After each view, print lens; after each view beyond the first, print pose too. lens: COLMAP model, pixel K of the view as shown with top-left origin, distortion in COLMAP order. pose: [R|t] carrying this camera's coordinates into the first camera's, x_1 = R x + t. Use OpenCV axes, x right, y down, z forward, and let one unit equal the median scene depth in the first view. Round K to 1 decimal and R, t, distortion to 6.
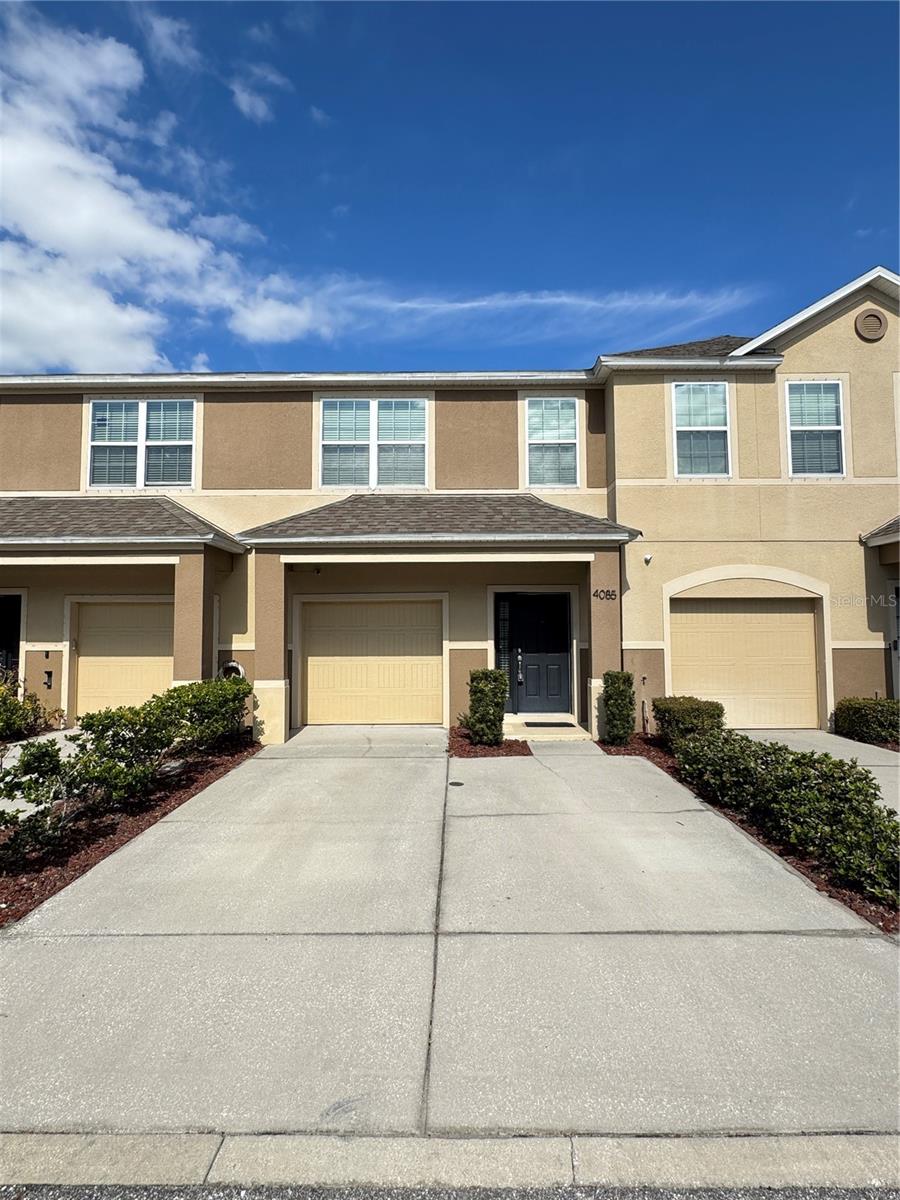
lens RADIAL K [[591.5, 0, 450.0], [0, 591.5, 600.0], [0, 0, 1]] dist [-0.001141, -0.000153]
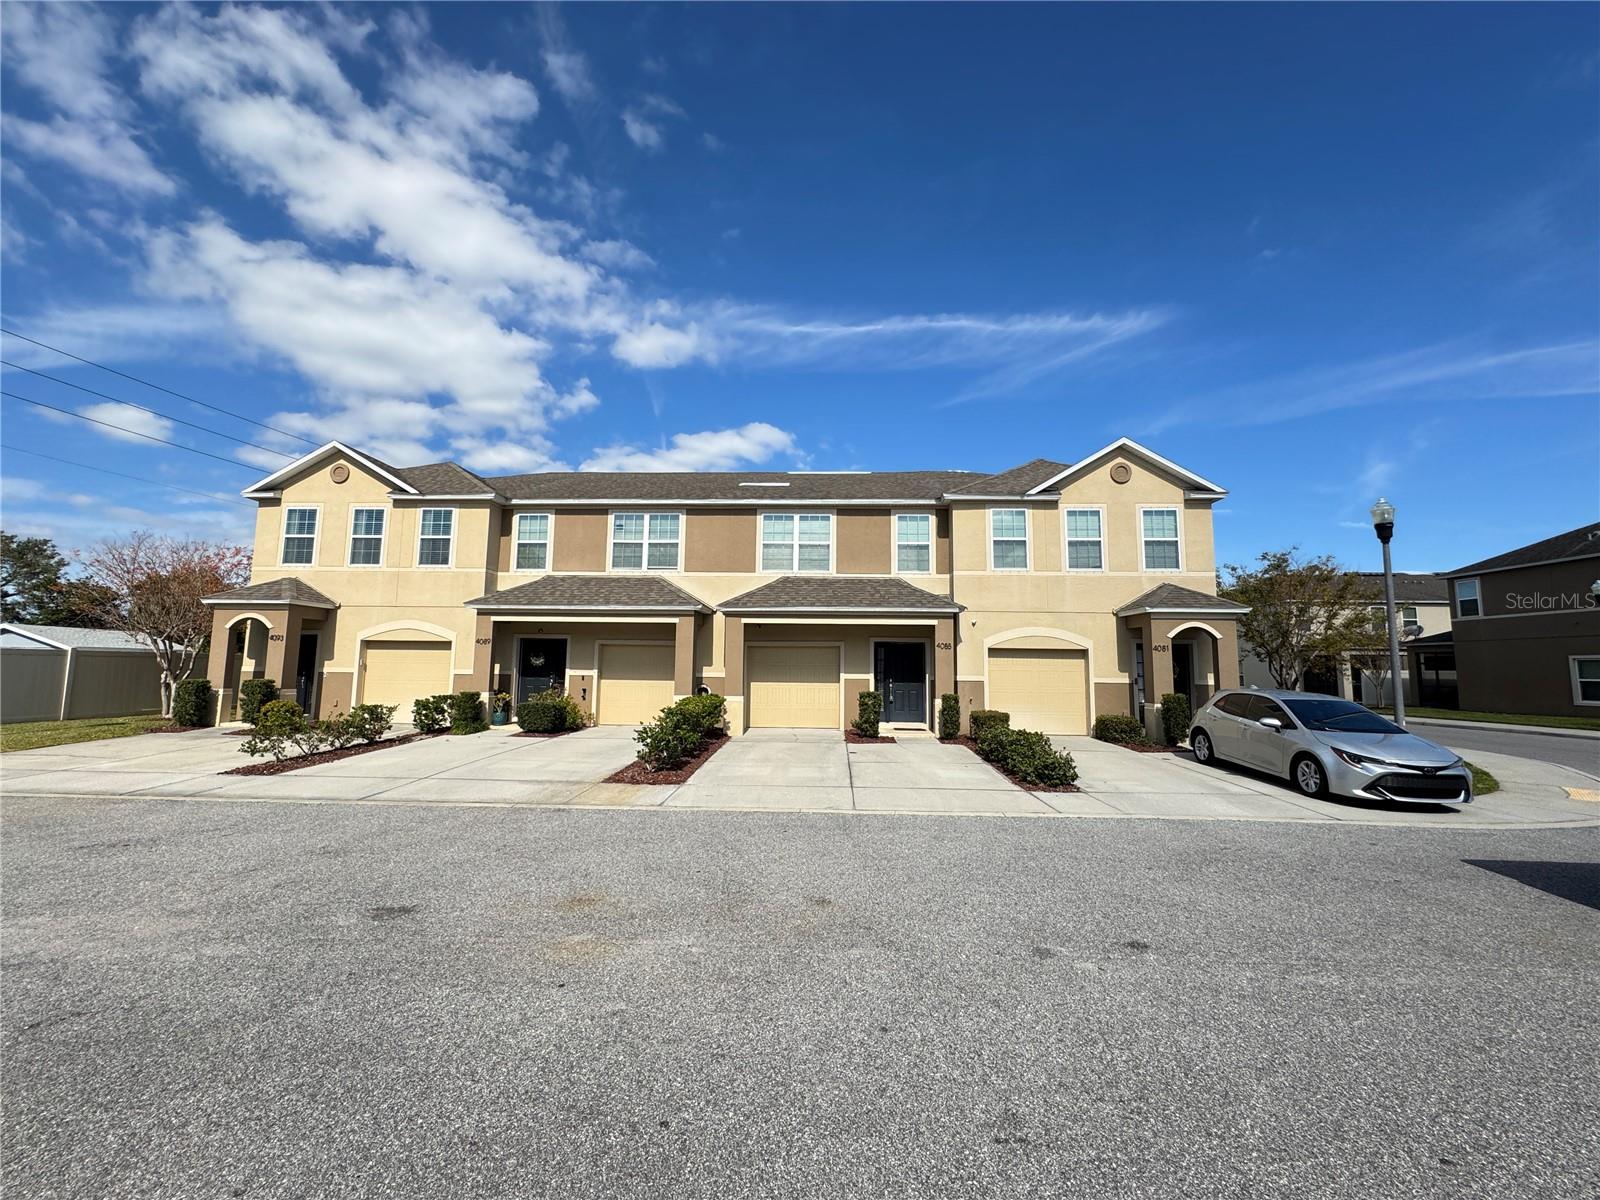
lens RADIAL K [[639.3, 0, 801.1], [0, 639.3, 599.3], [0, 0, 1]] dist [-0.002757, 0.000015]
pose [[0.998287, 0.011279, -0.057414, -0.021656], [-0.014492, 0.998333, -0.055863, -0.028961], [0.056688, 0.056599, 0.996786, -0.672890]]
